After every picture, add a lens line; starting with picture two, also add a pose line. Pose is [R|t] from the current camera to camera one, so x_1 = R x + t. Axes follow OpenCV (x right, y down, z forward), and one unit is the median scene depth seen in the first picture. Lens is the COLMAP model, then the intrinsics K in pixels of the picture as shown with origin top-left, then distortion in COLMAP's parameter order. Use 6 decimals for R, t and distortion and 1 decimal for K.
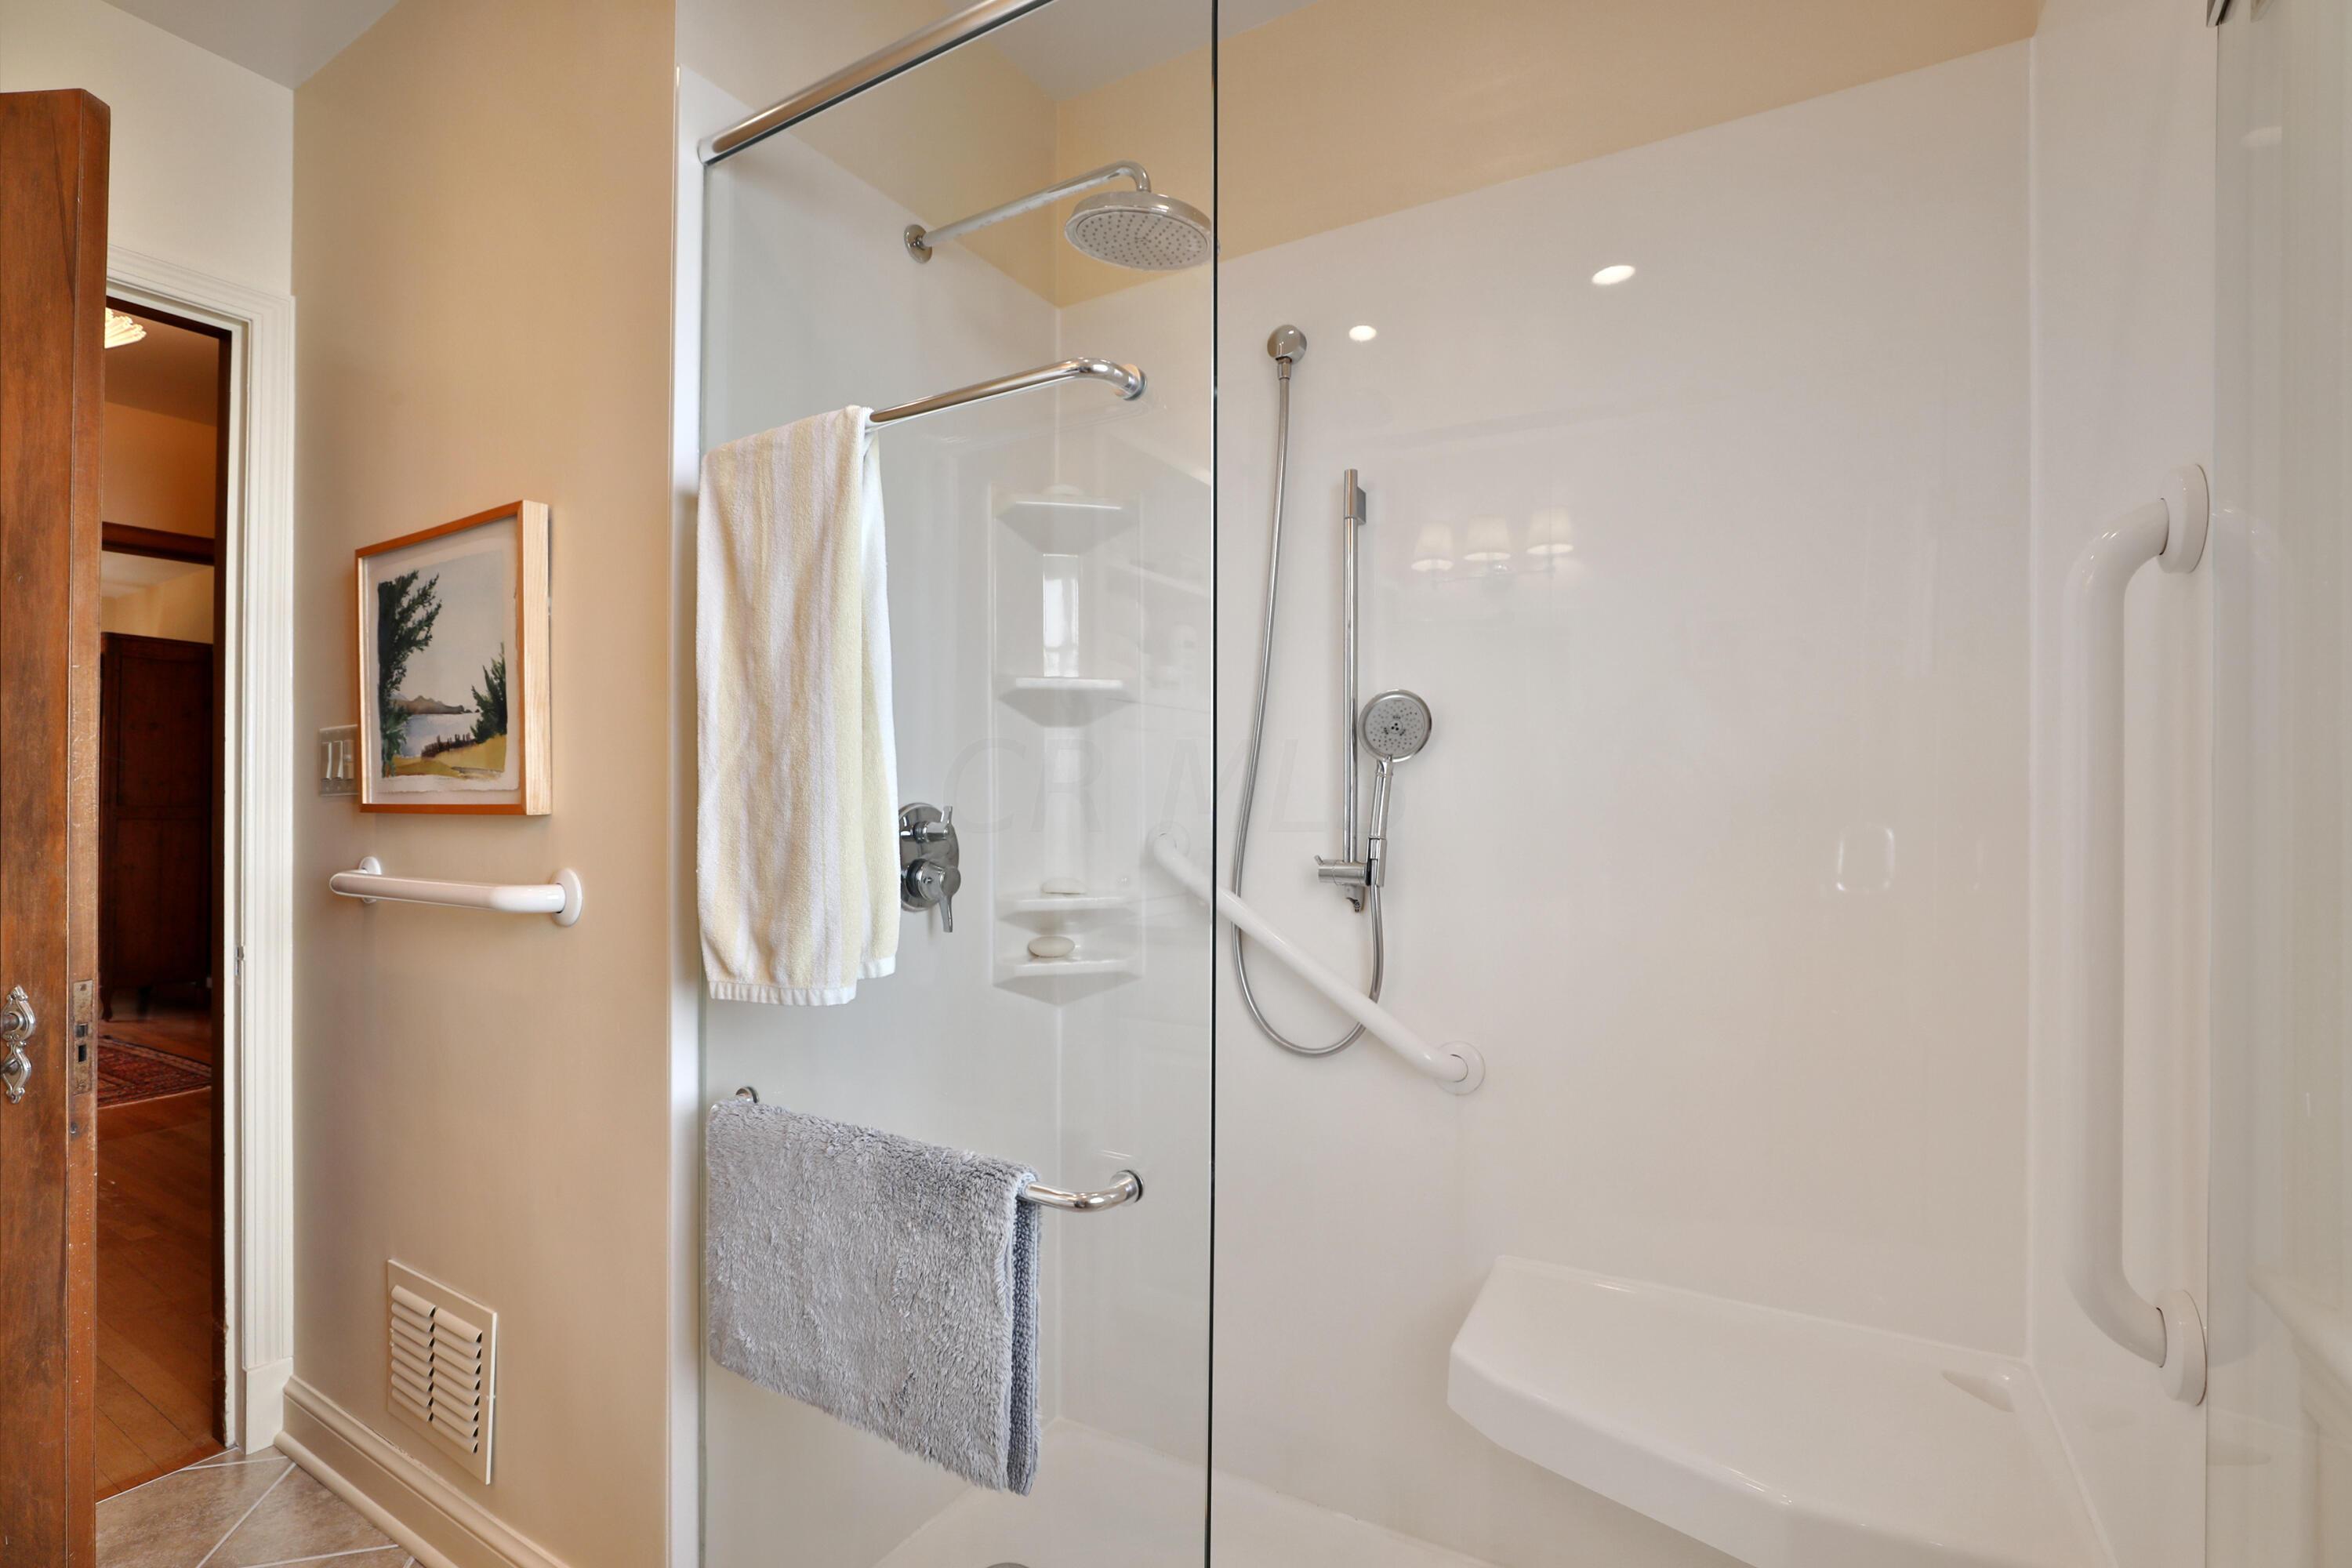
lens RADIAL K [[1085.6, 0, 1166.8], [0, 1085.6, 790.0], [0, 0, 1]] dist [-0.027867, 0.001416]
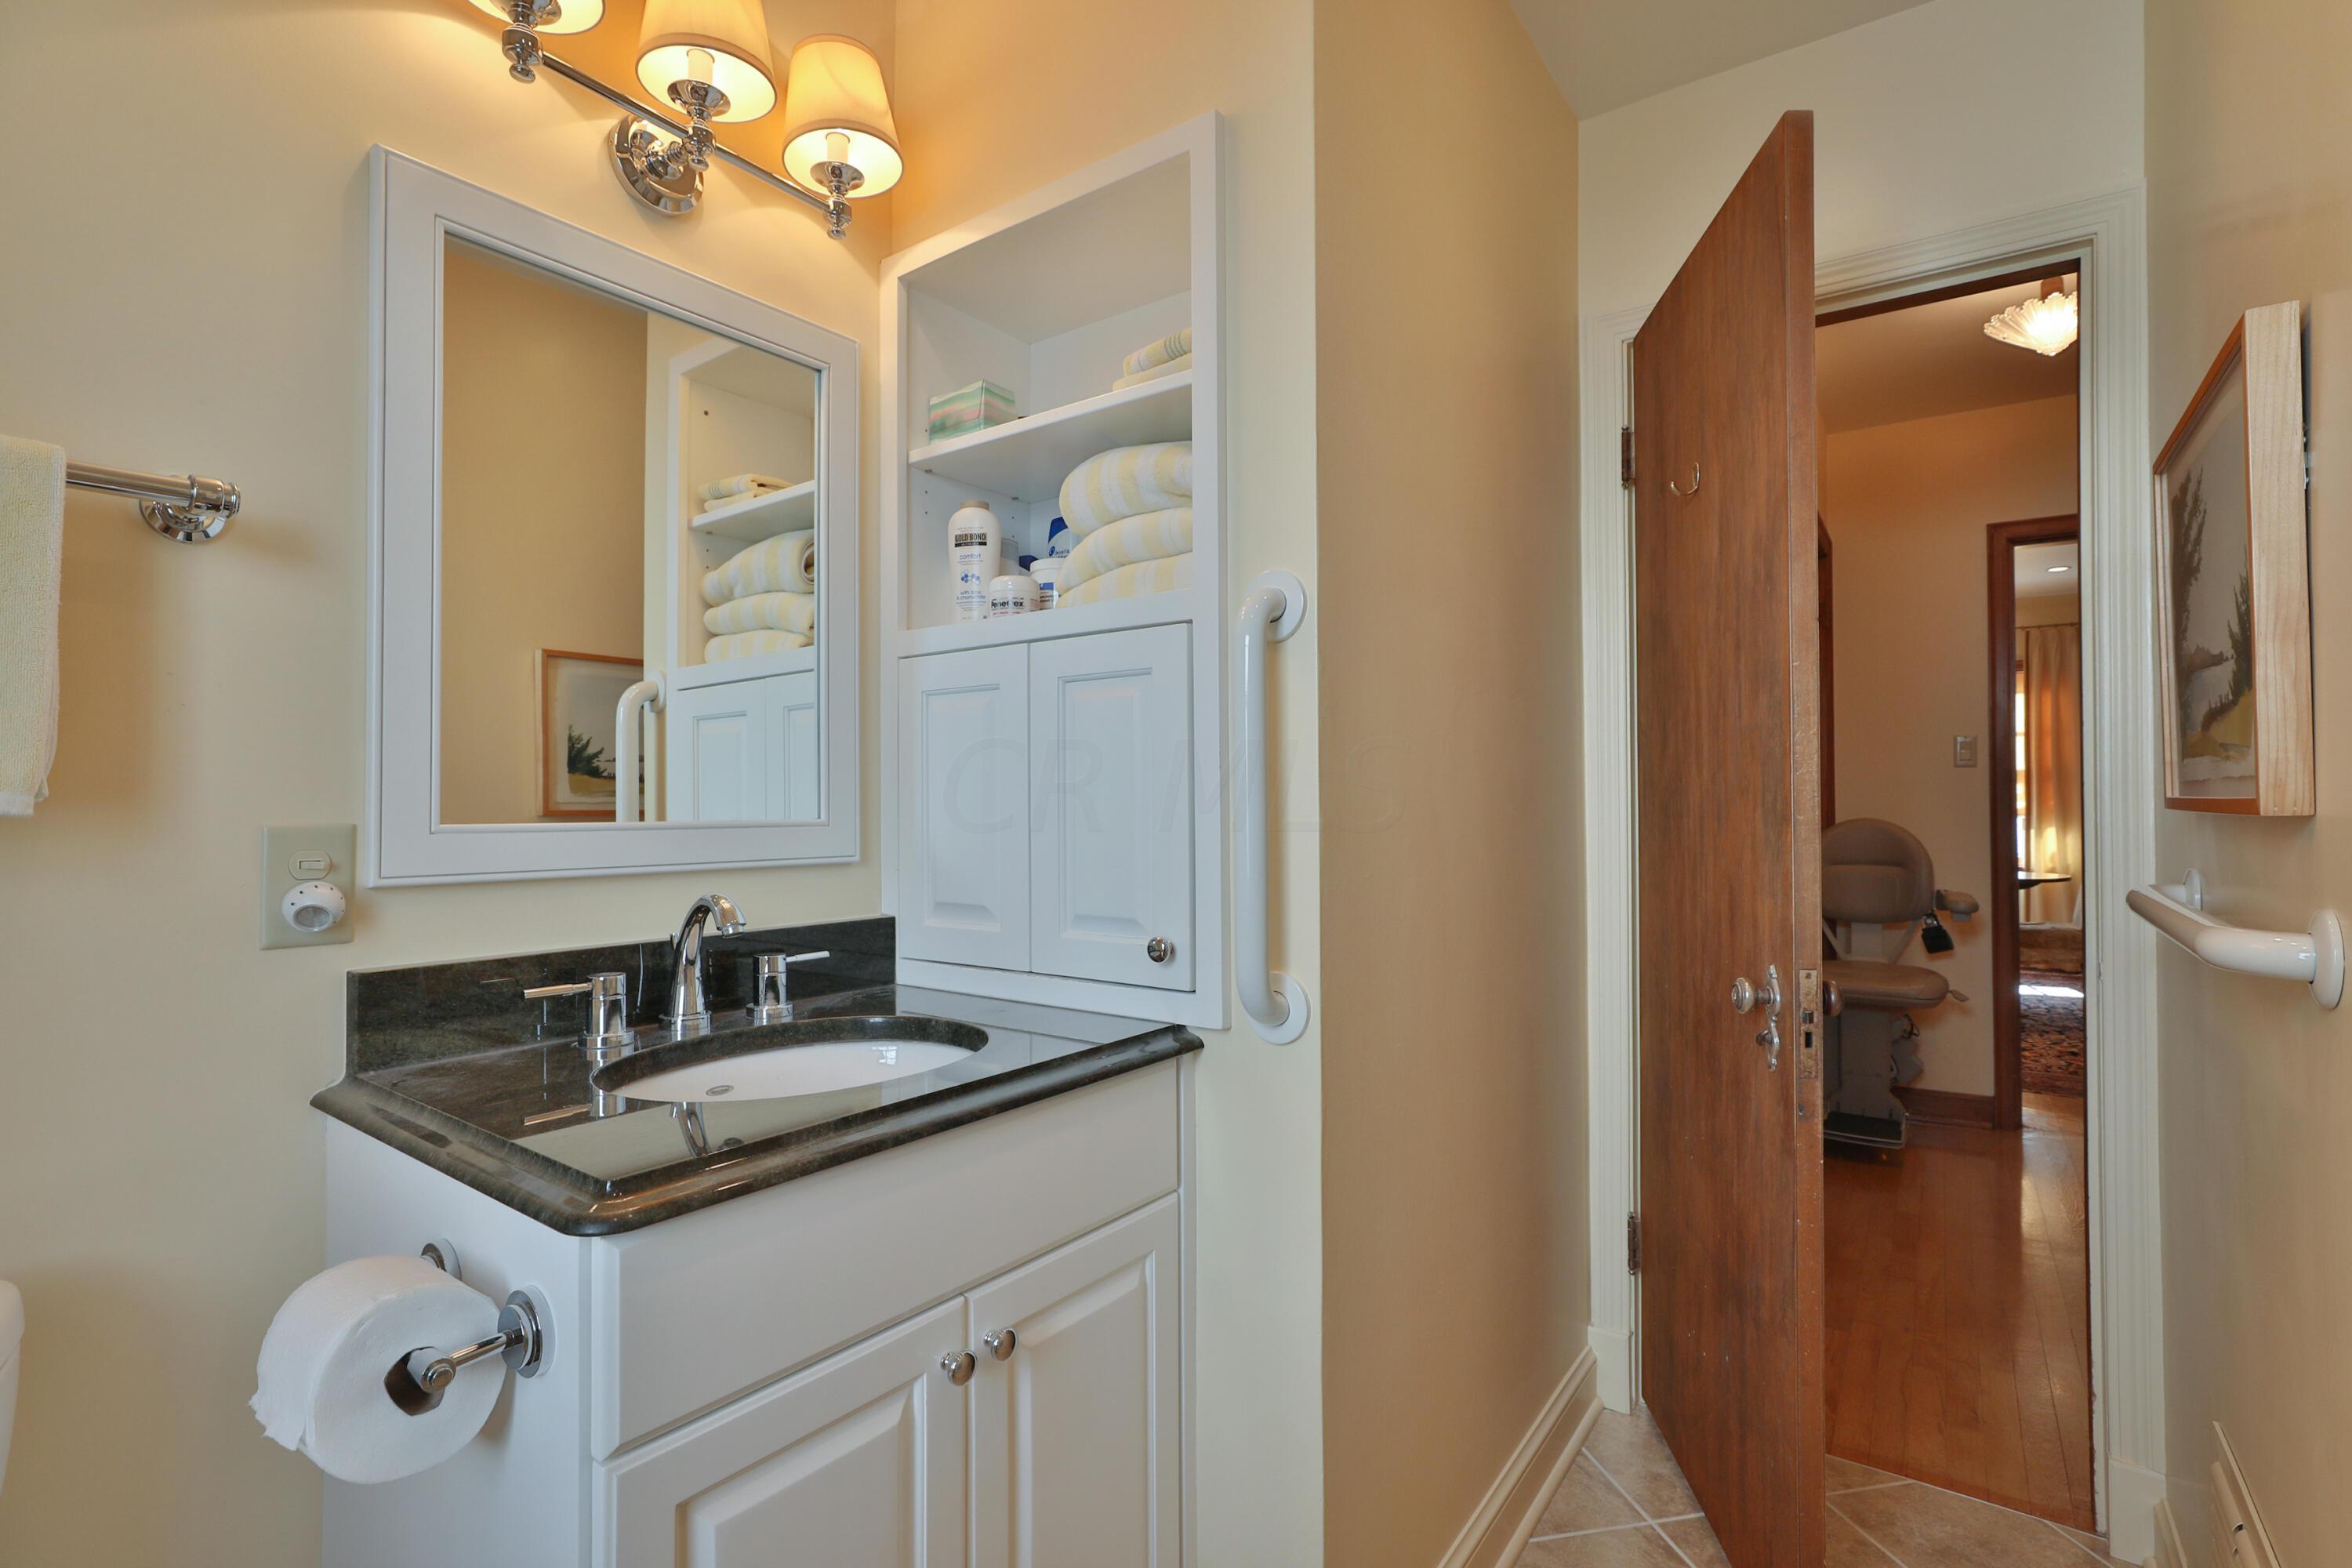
lens RADIAL K [[1085.6, 0, 1168.1], [0, 1085.6, 795.6], [0, 0, 1]] dist [-0.027867, 0.001416]
pose [[-0.076819, -0.000550, -0.997045, 0.061558], [0.008635, 0.999962, -0.001217, 0.007671], [0.997008, -0.008703, -0.076812, 0.458743]]
